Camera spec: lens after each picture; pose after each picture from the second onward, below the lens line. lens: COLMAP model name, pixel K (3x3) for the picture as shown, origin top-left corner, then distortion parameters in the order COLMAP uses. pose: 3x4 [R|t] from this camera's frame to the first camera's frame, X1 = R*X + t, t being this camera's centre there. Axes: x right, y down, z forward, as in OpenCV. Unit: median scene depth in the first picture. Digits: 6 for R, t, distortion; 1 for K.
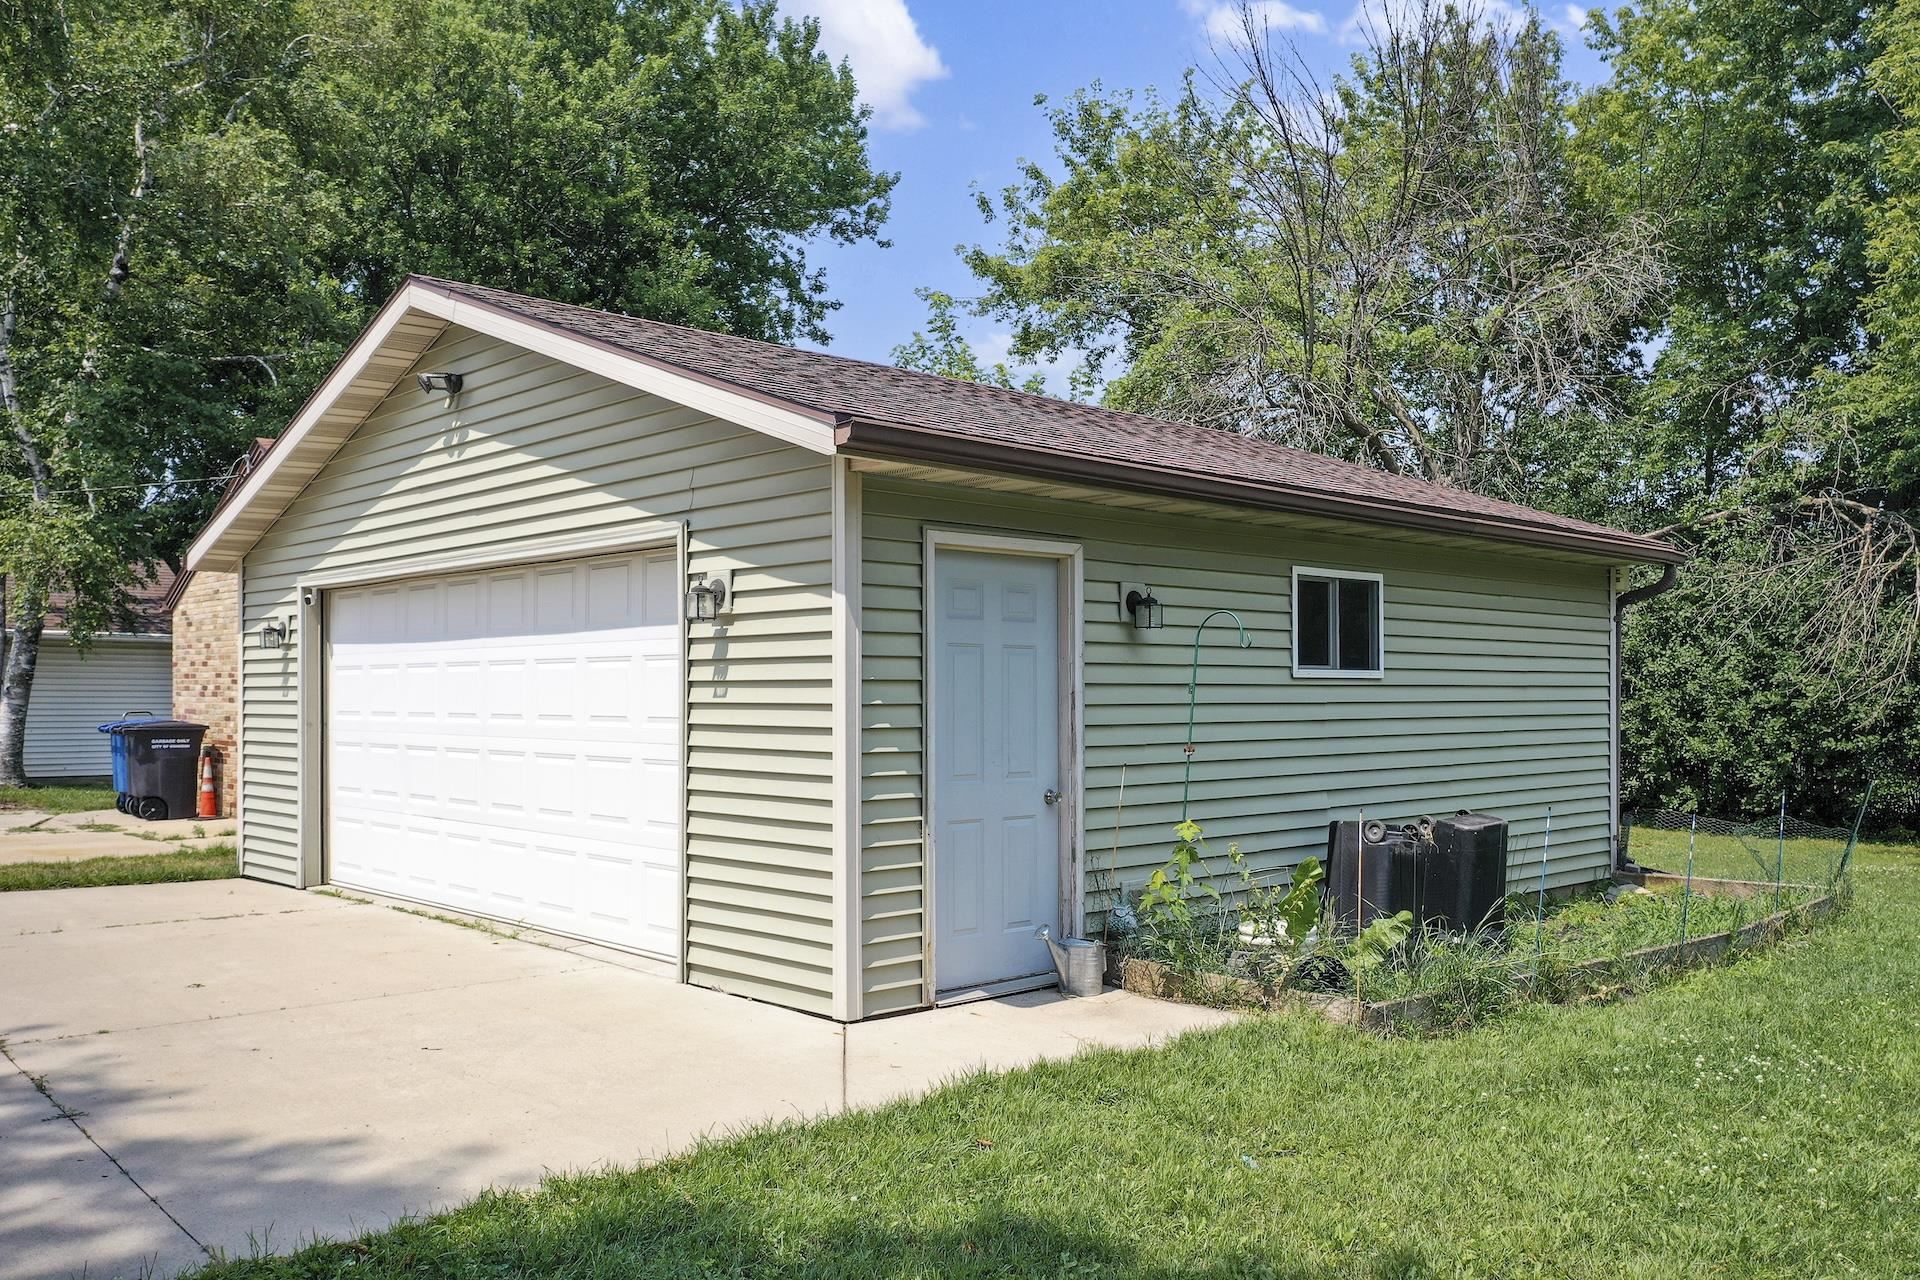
lens RADIAL K [[1551.2, 0, 953.5], [0, 1551.2, 712.1], [0, 0, 1]] dist [-0.002054, 0.000542]
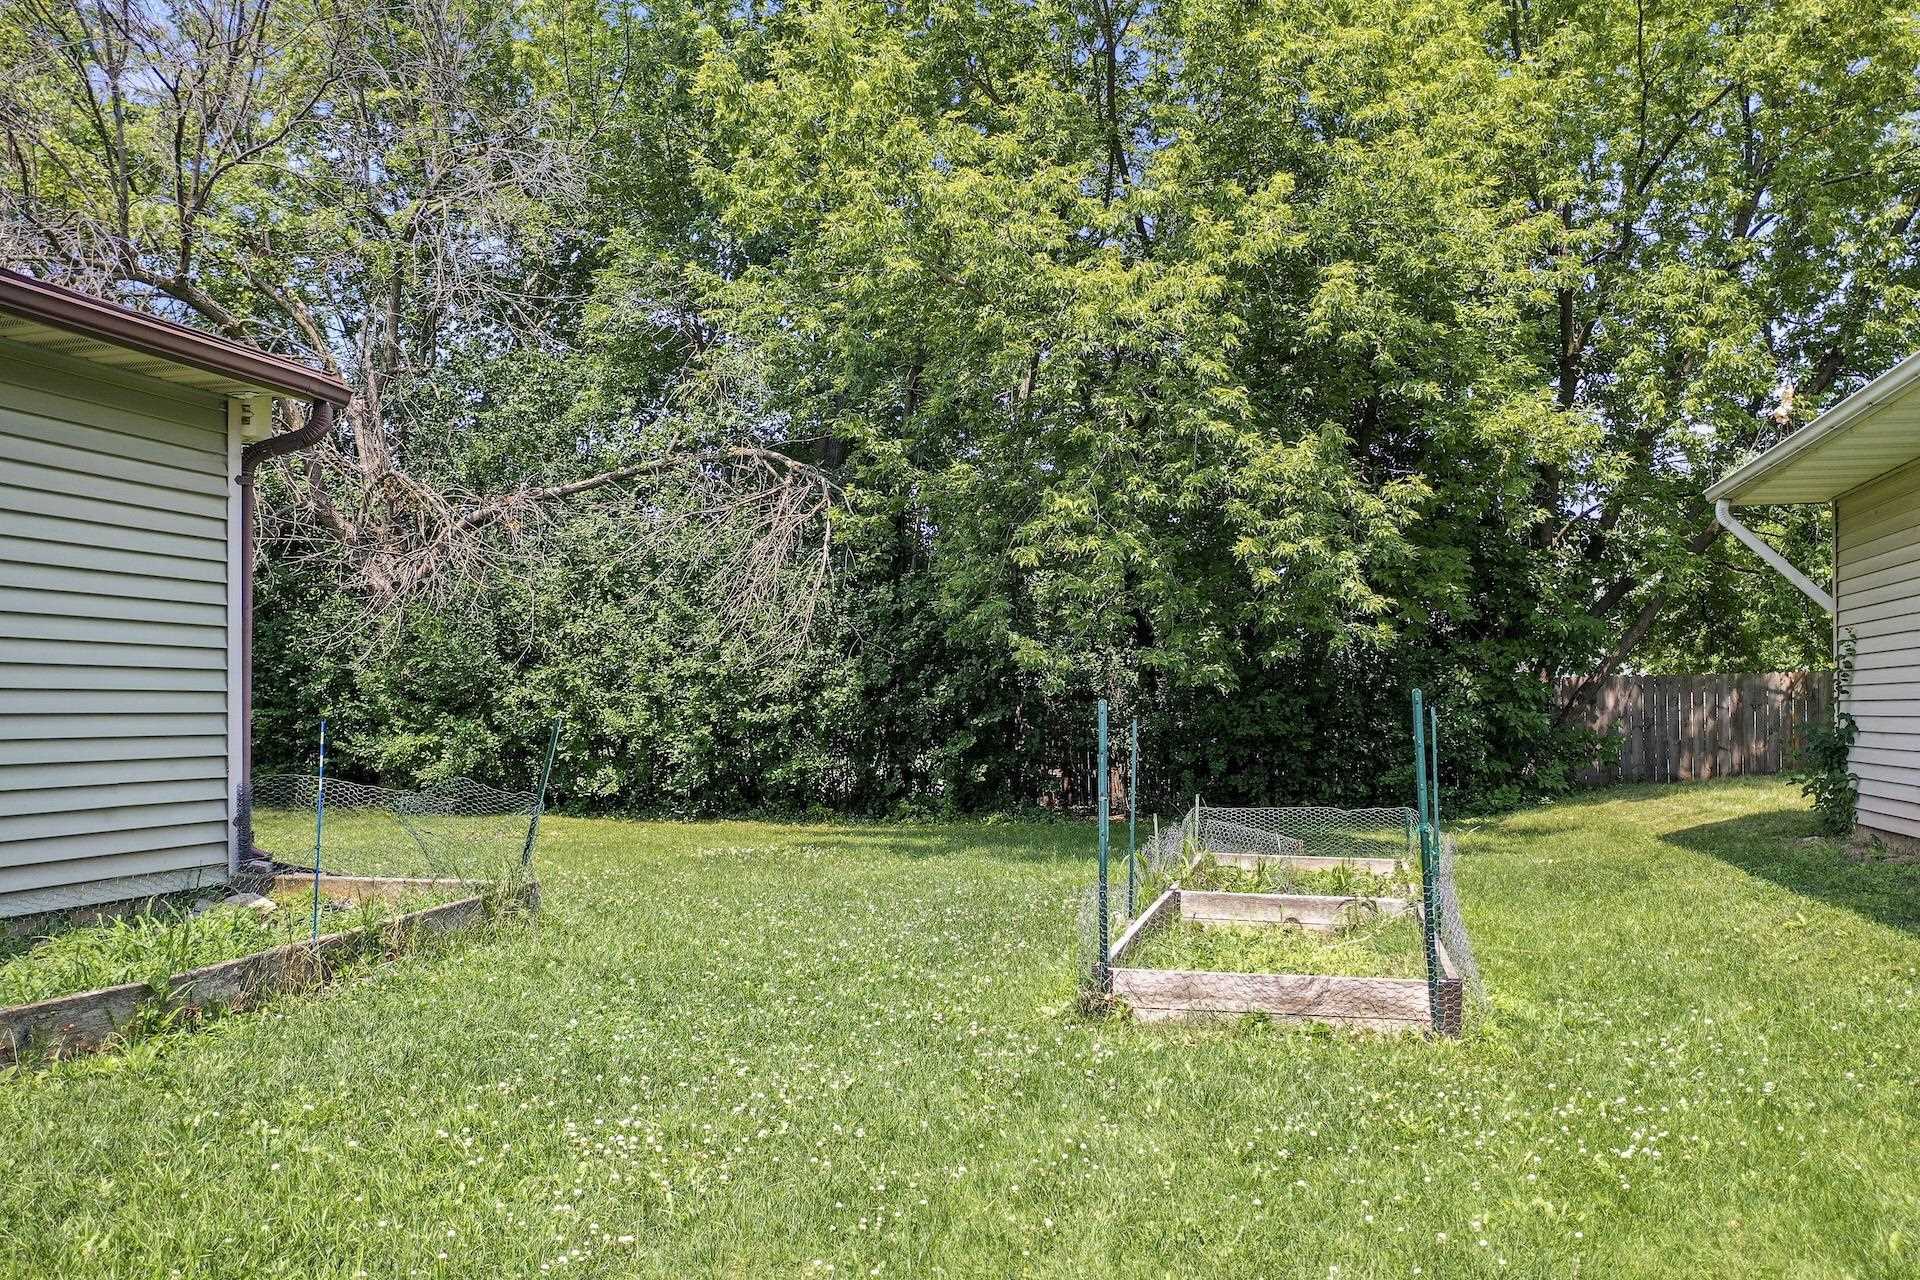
lens RADIAL K [[1551.2, 0, 953.5], [0, 1551.2, 712.1], [0, 0, 1]] dist [-0.002054, 0.000542]
pose [[0.851255, 0.000132, 0.524752, 0.195588], [0.002055, 0.999991, -0.003585, 0.022374], [-0.524748, 0.004131, 0.851247, 0.171687]]
